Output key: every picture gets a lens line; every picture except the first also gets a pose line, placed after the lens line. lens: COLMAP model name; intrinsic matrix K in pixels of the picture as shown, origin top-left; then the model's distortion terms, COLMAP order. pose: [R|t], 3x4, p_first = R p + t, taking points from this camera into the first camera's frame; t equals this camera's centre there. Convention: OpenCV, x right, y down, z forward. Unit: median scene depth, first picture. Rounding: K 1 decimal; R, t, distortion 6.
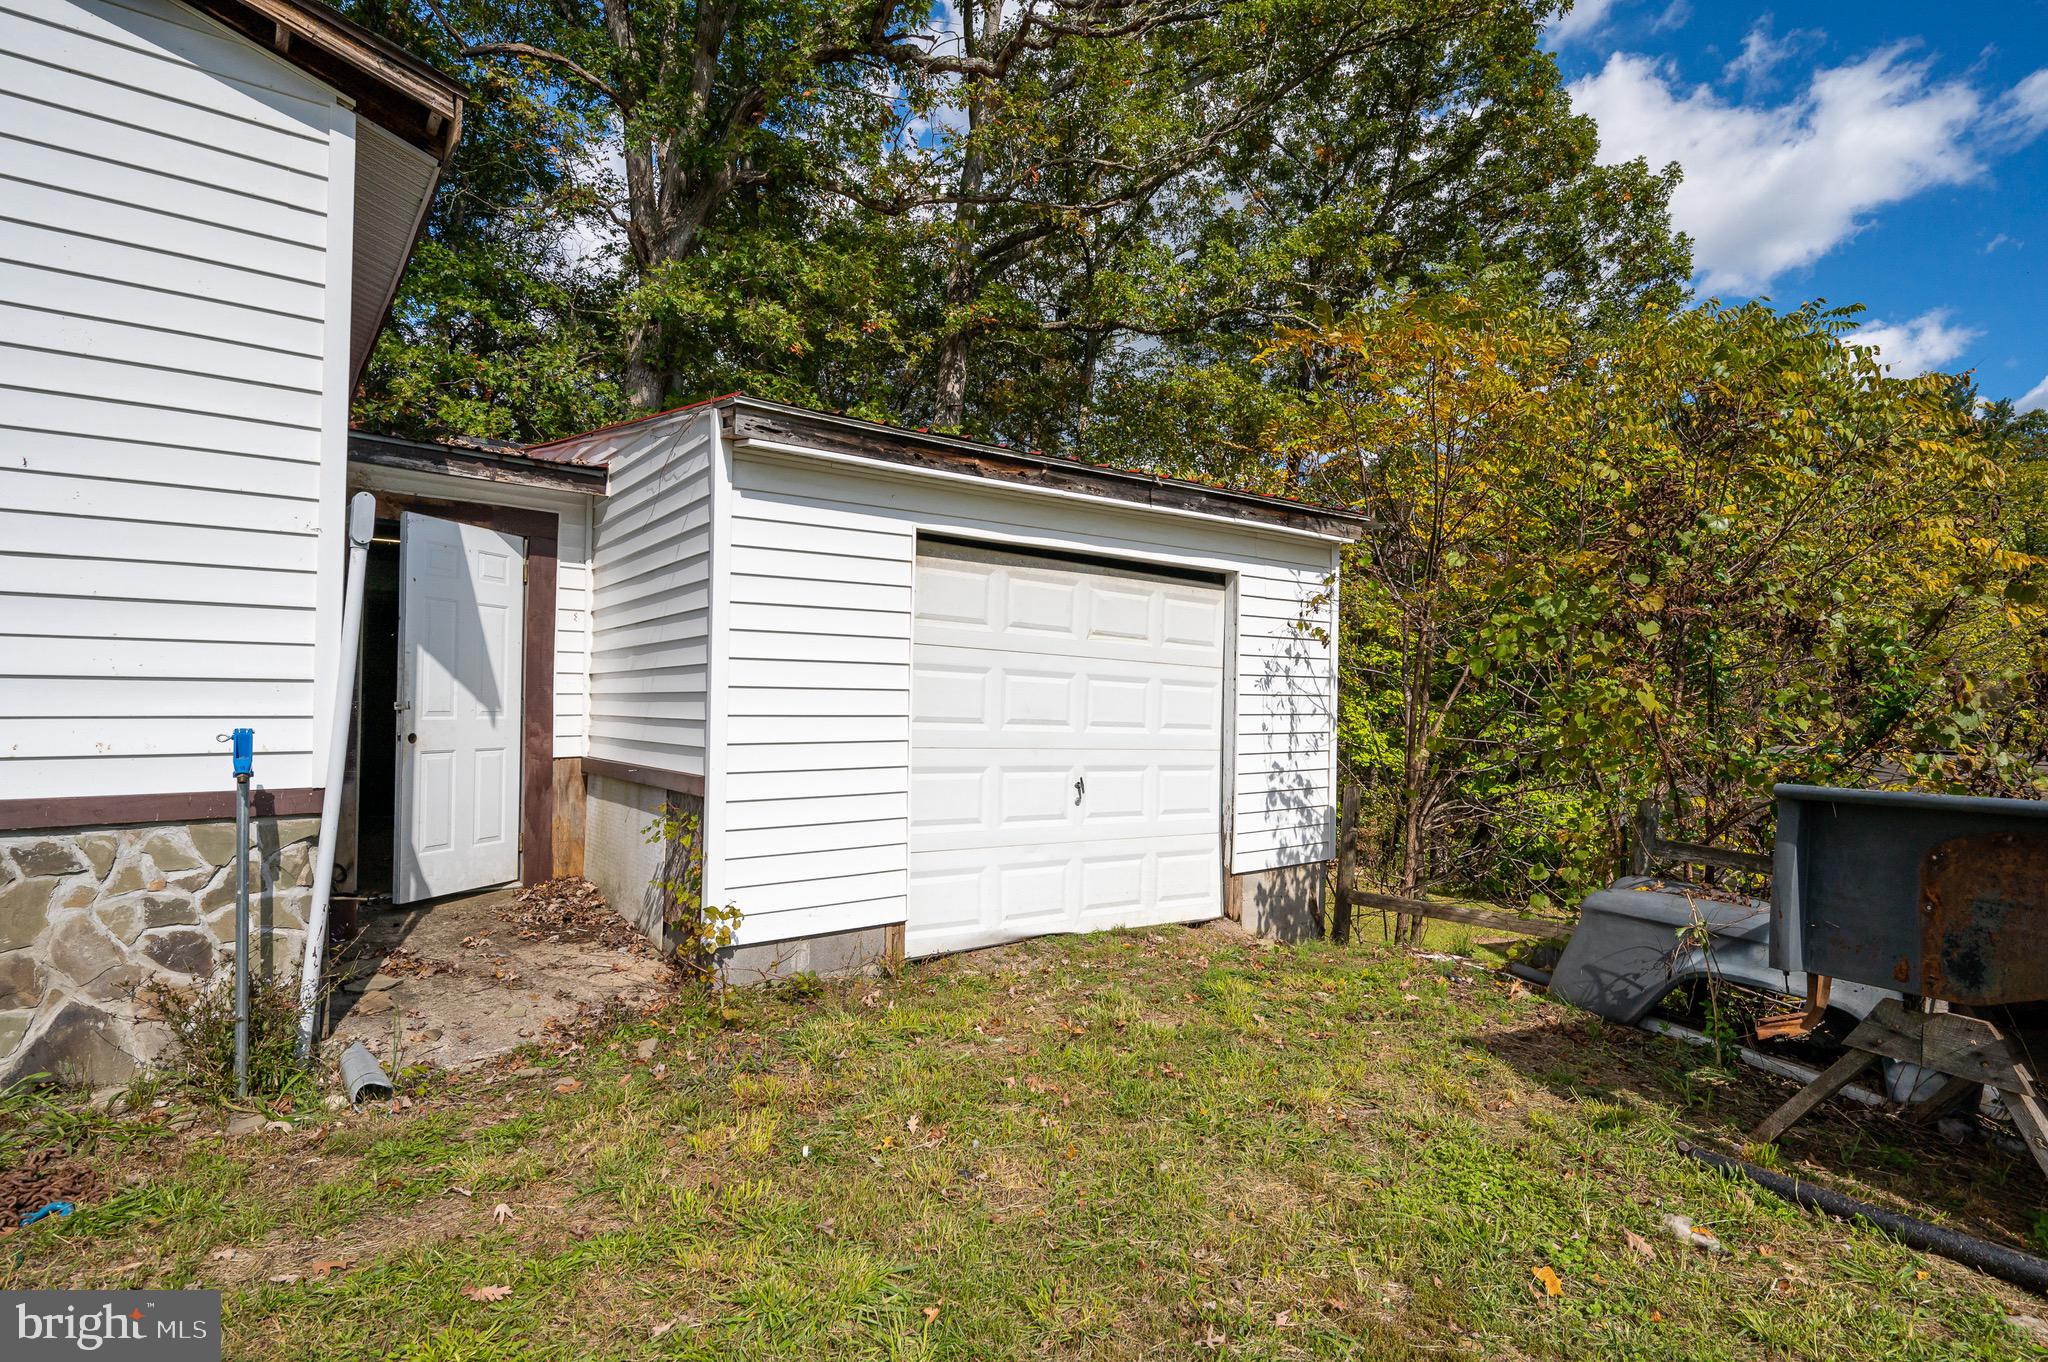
lens RADIAL K [[1030.6, 0, 1035.6], [0, 1030.6, 677.3], [0, 0, 1]] dist [0.004620, 0.000387]
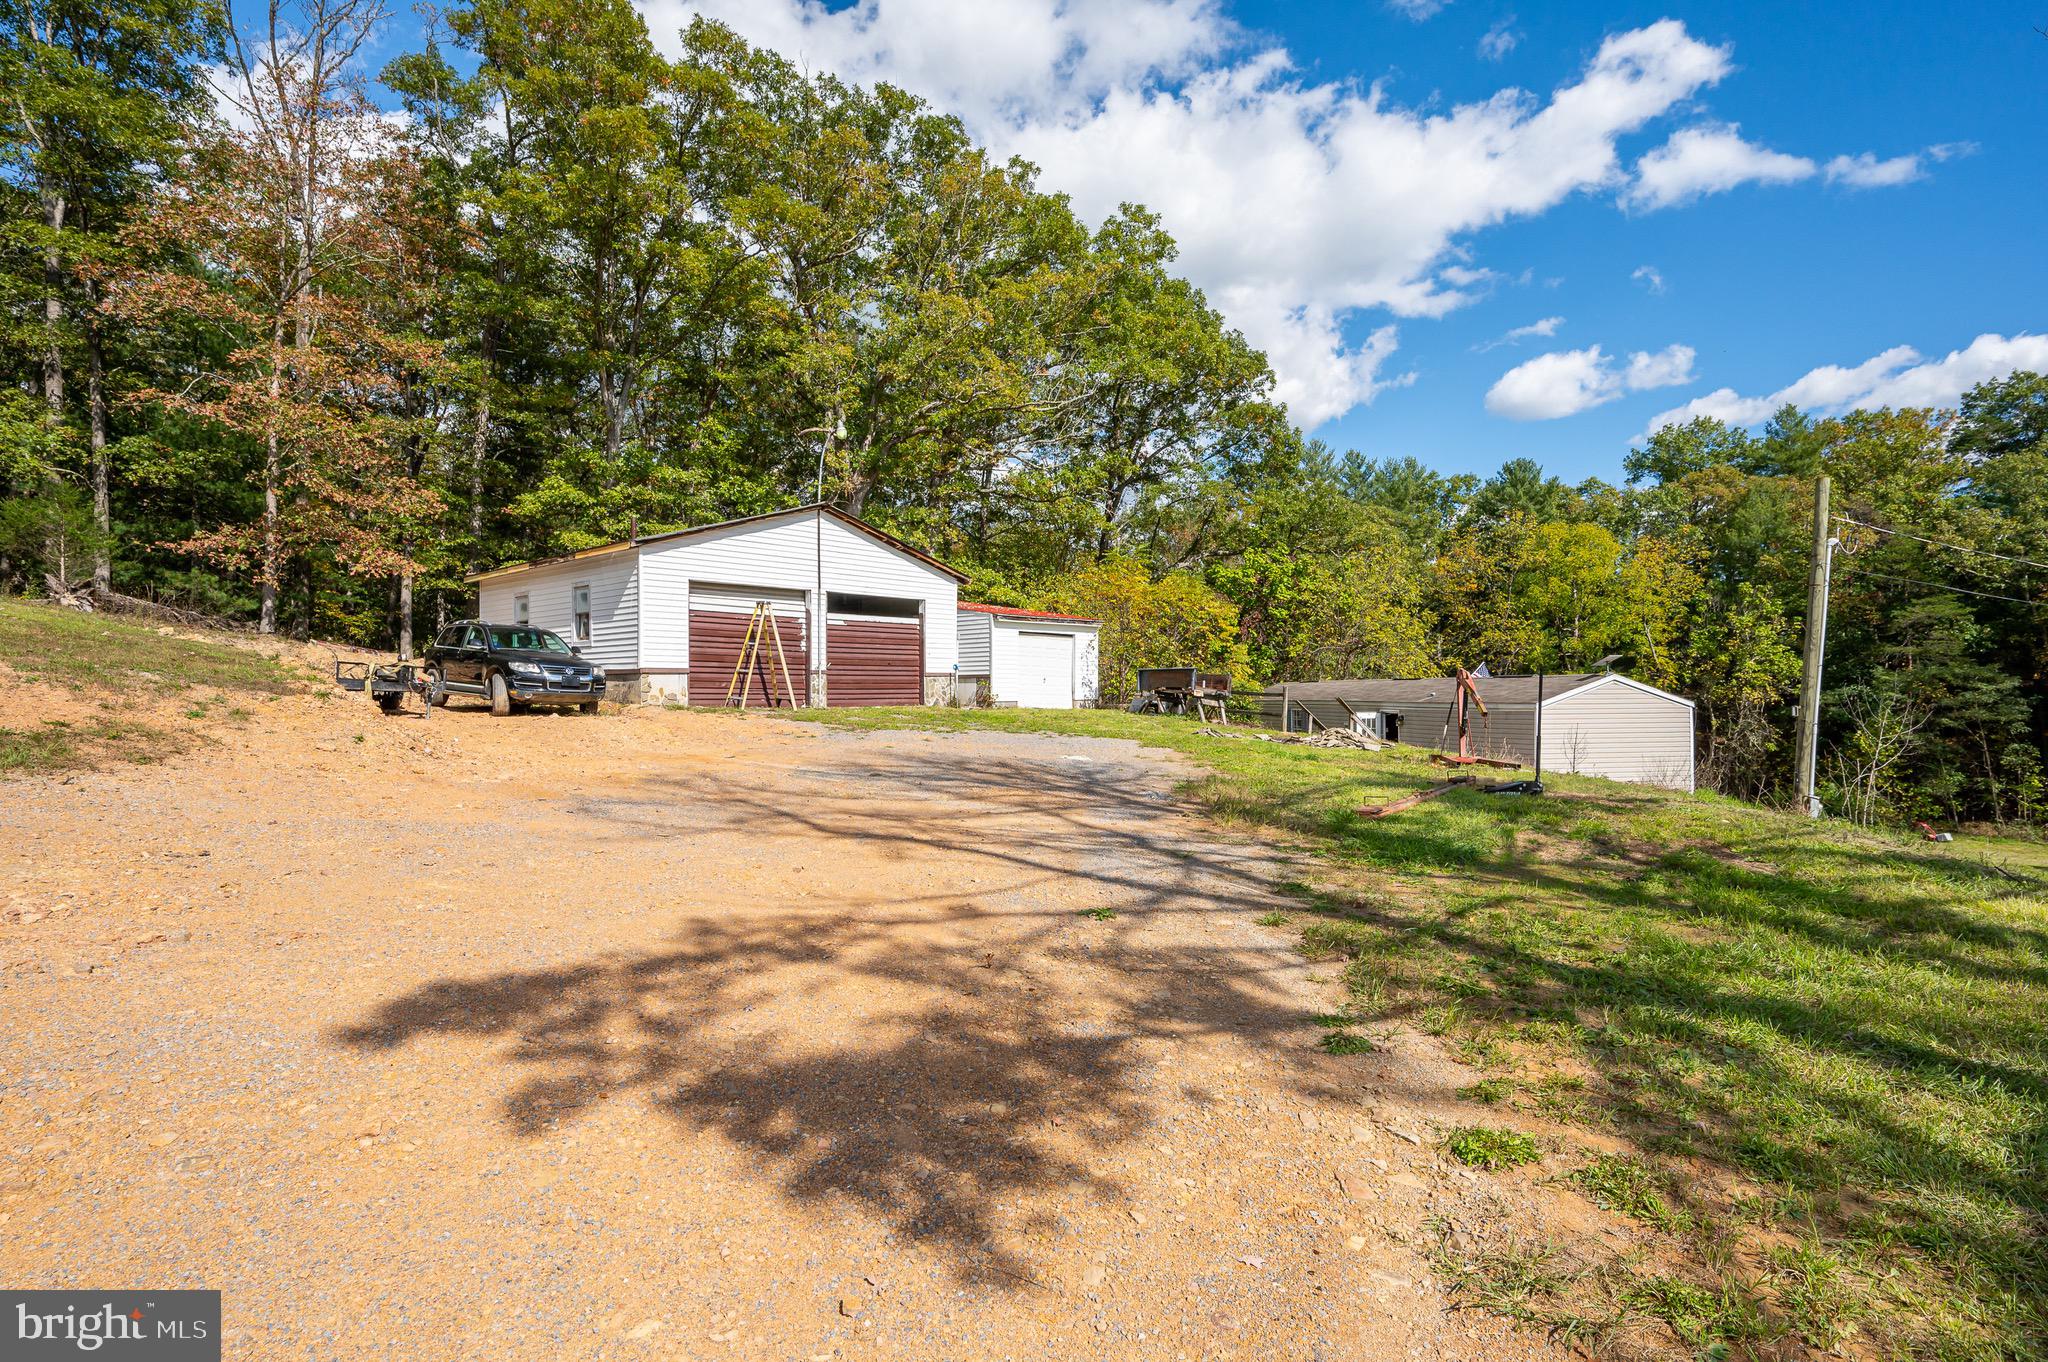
lens RADIAL K [[1030.6, 0, 1026.4], [0, 1030.6, 682.2], [0, 0, 1]] dist [0.004620, 0.000387]
pose [[0.988675, -0.010526, 0.149703, -0.700874], [0.007549, 0.999763, 0.020440, 0.015315], [-0.149883, -0.019079, 0.988520, -3.468917]]
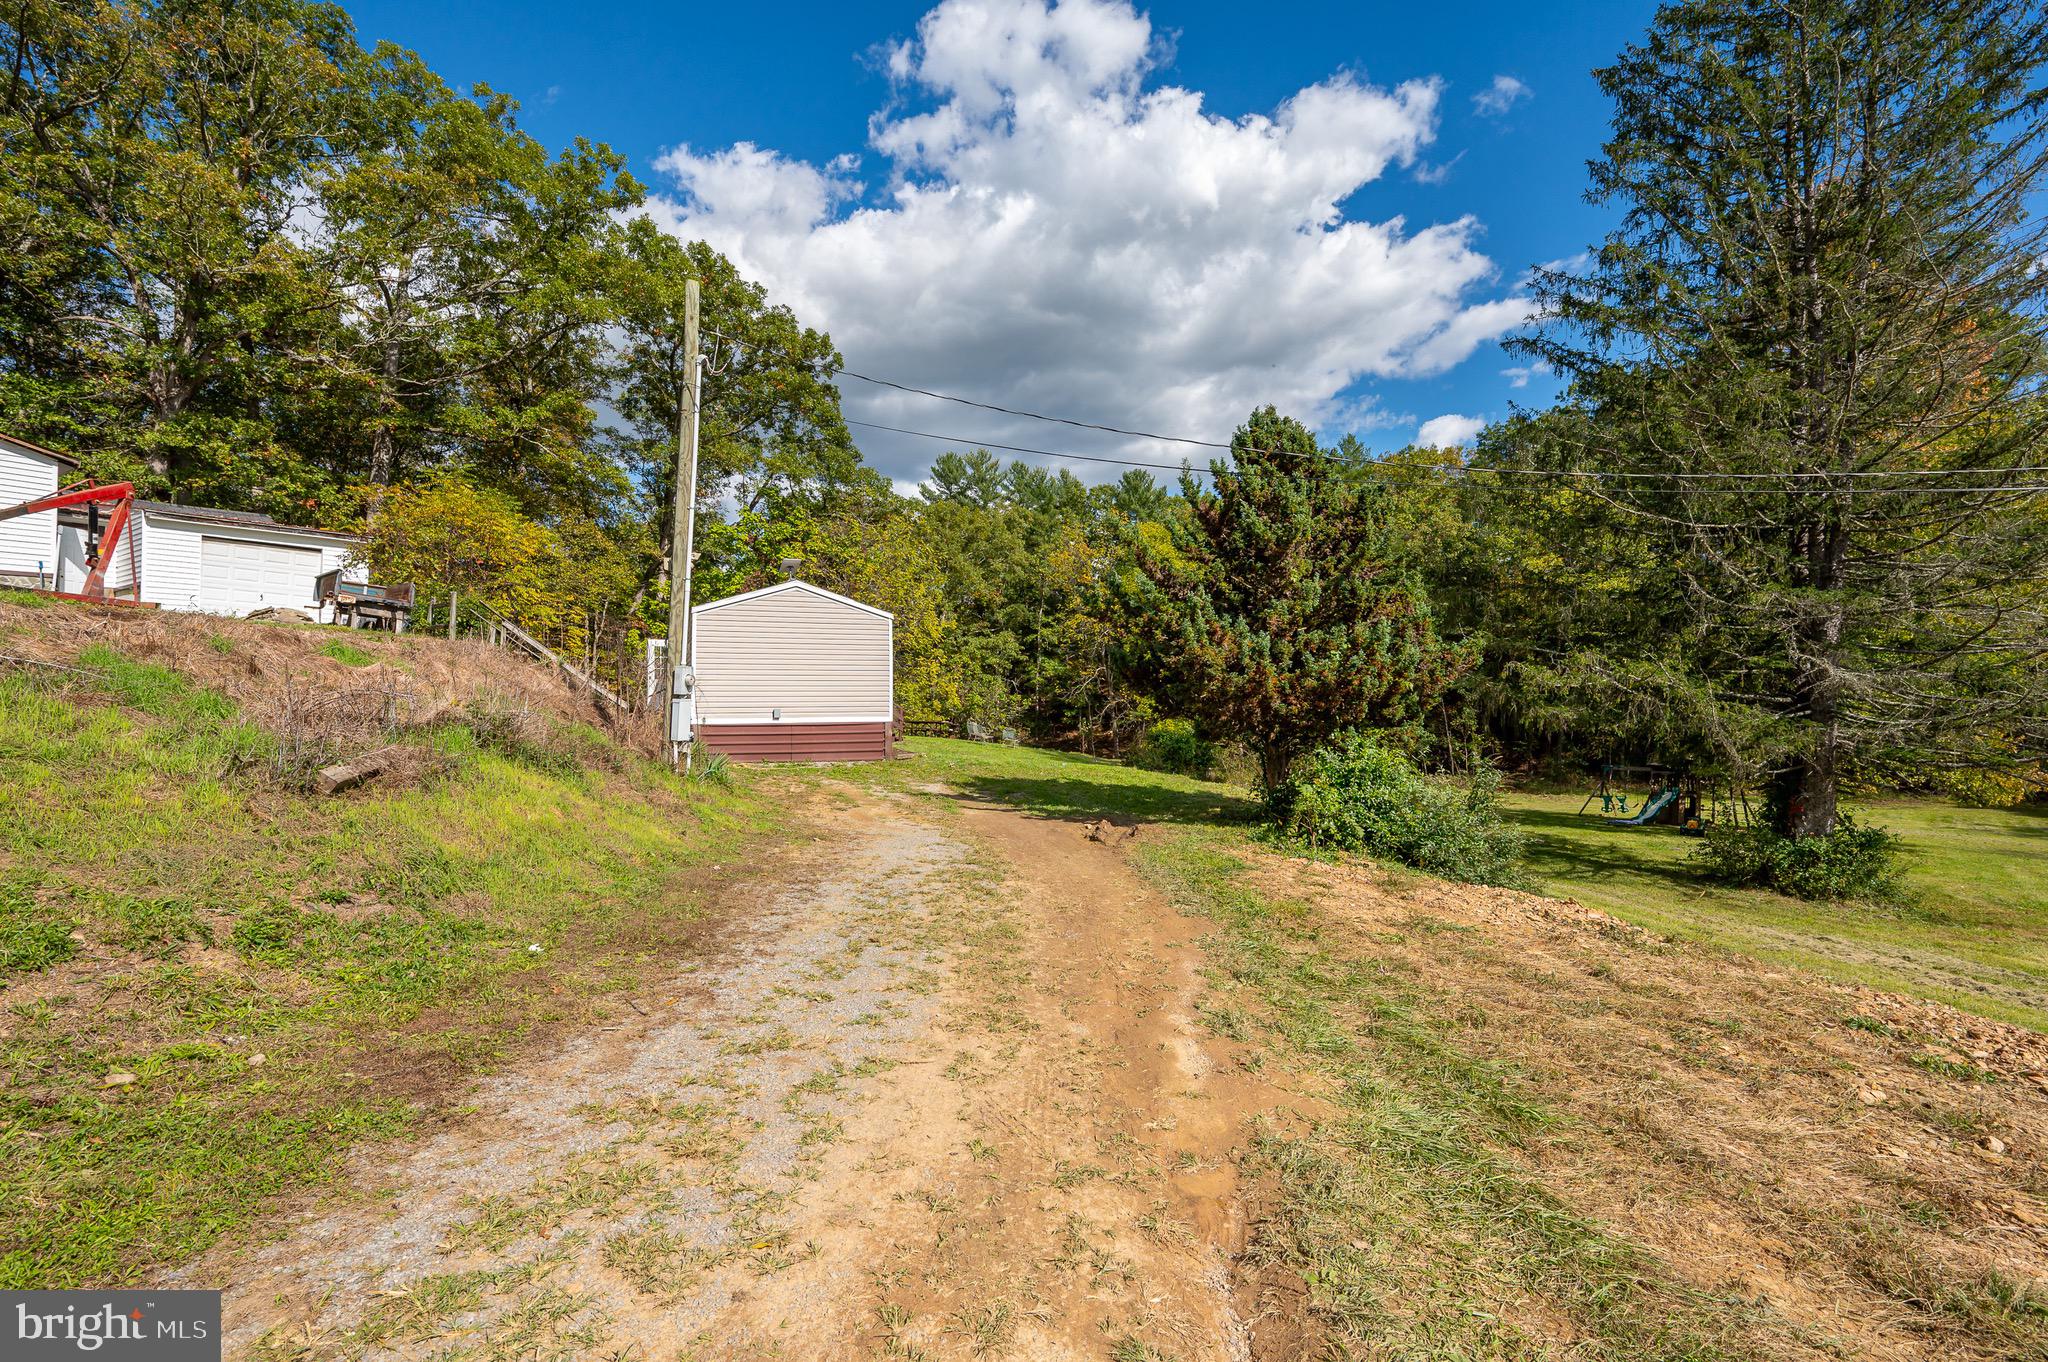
lens RADIAL K [[903.4, 0, 1033.8], [0, 903.4, 683.3], [0, 0, 1]] dist [0.000345, 0.000327]
pose [[0.939878, -0.006379, 0.341452, 1.573905], [0.000647, 0.999857, 0.016899, 0.360506], [-0.341511, -0.015663, 0.939747, -3.235121]]
